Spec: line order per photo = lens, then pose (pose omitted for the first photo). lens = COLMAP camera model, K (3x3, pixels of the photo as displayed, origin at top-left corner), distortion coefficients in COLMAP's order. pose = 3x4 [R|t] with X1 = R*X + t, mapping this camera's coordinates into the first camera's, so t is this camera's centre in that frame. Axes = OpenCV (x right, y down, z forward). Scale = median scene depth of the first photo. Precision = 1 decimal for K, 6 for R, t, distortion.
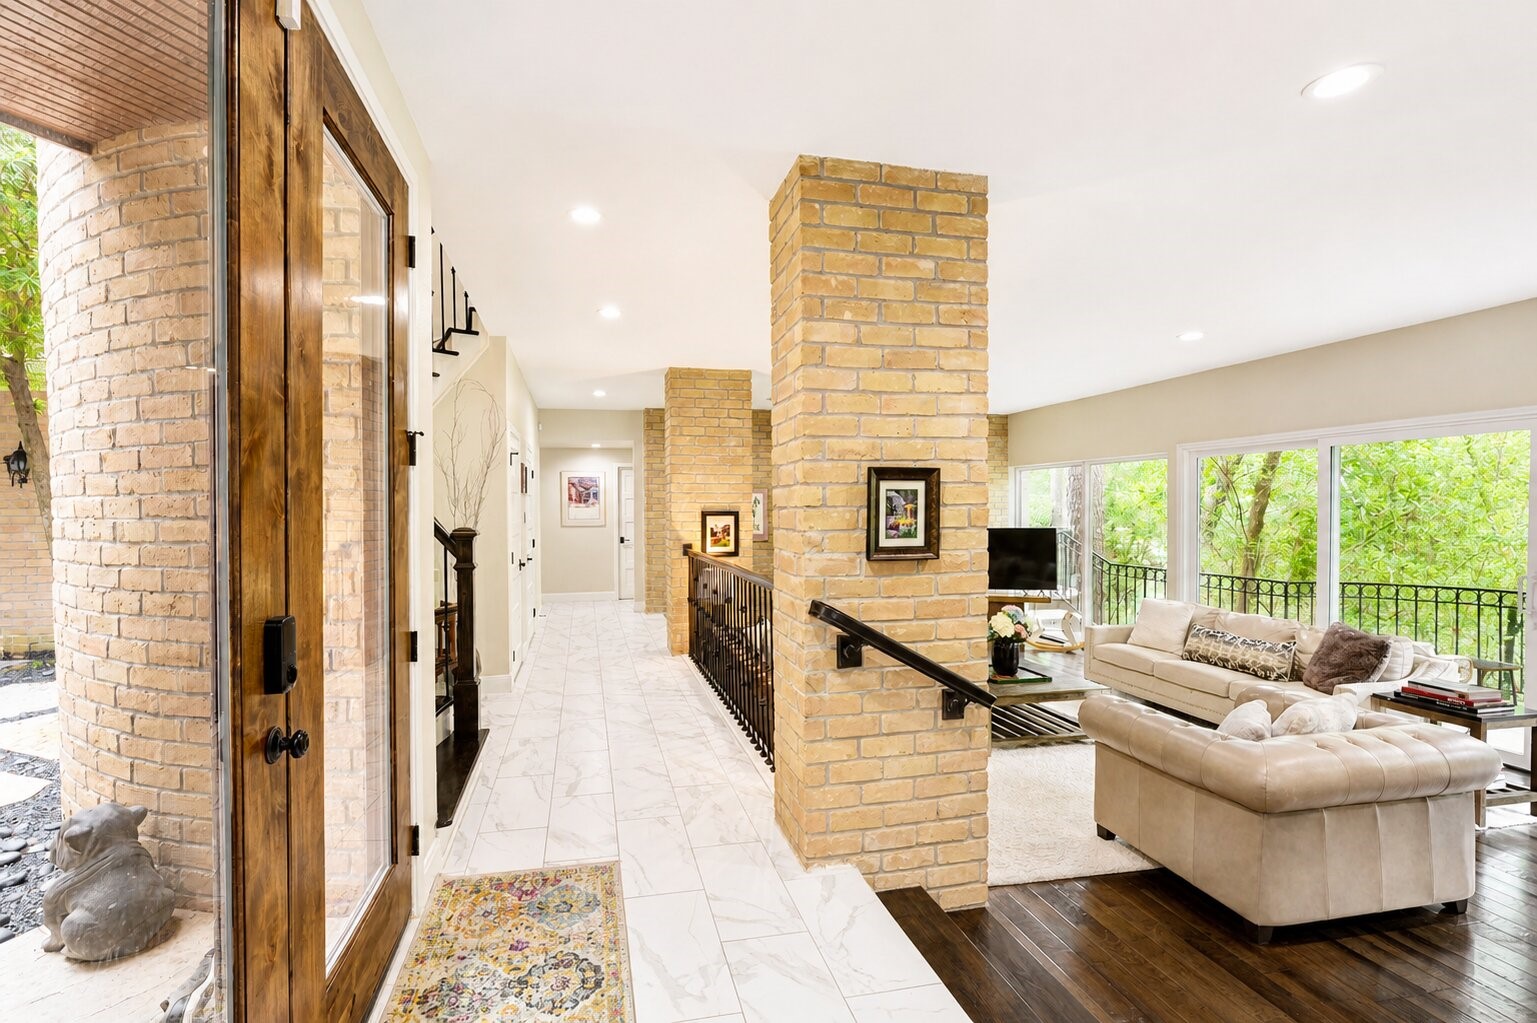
lens RADIAL K [[643.6, 0, 715.7], [0, 643.6, 512.0], [0, 0, 1]] dist [0.001309, -0.000164]
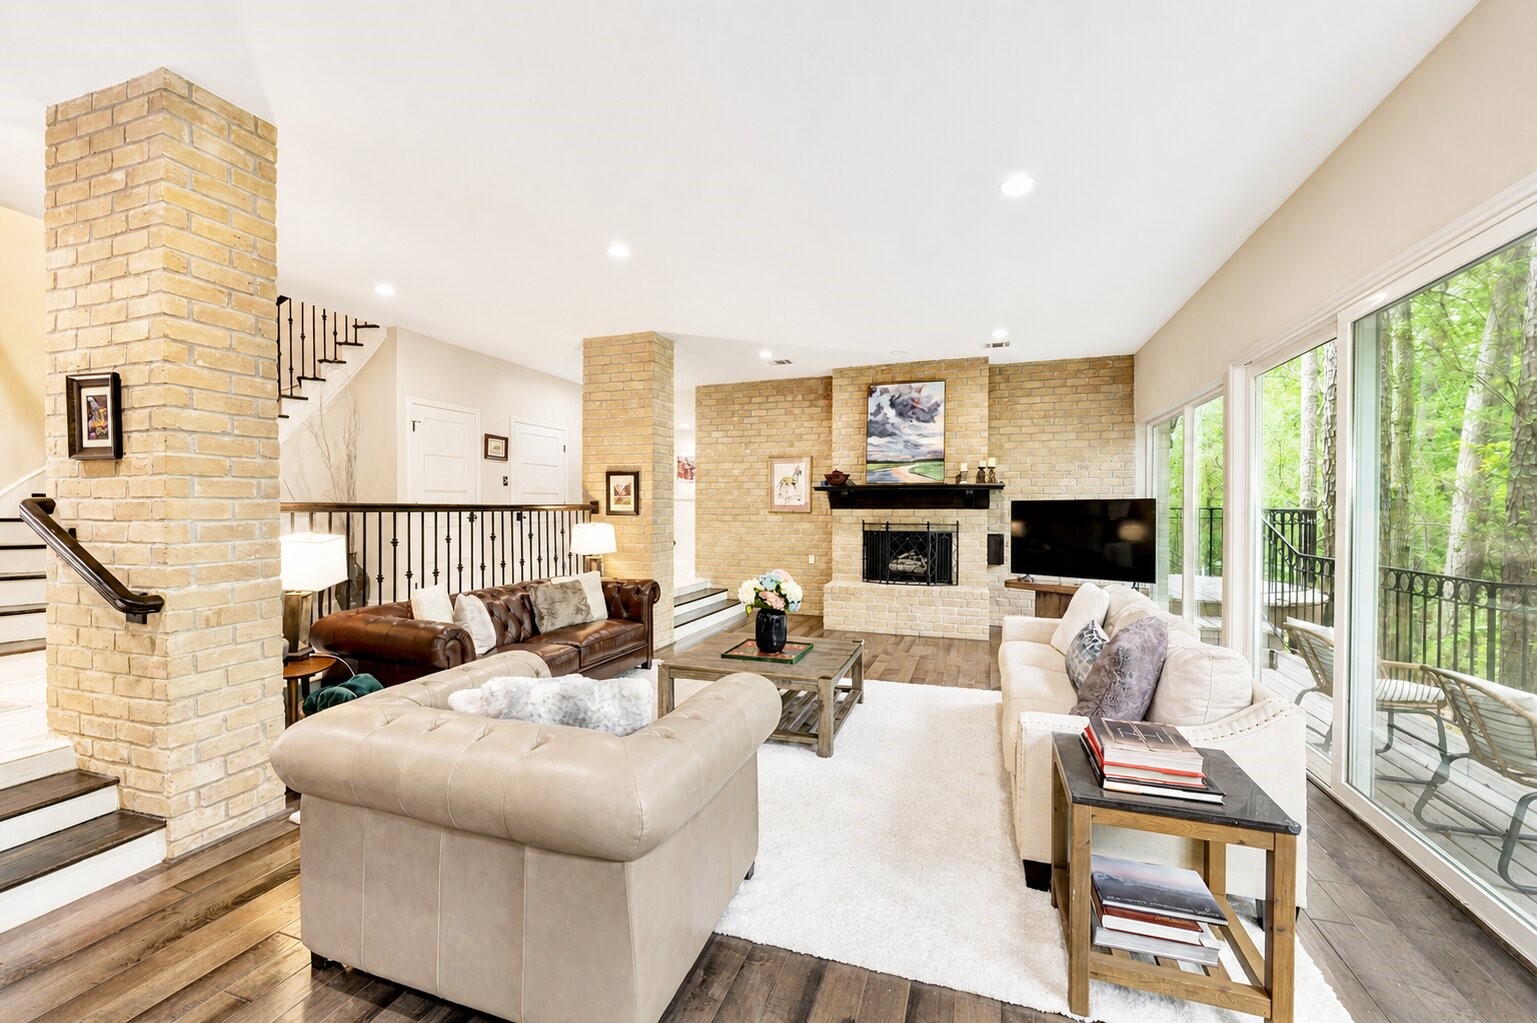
lens RADIAL K [[601.3, 0, 768.6], [0, 601.3, 507.4], [0, 0, 1]] dist [0.001591, 0.000051]
pose [[0.872205, 0.006544, -0.489097, 0.849448], [-0.007885, 0.999969, -0.000682, 0.069009], [0.489077, 0.004451, 0.872229, 0.333442]]
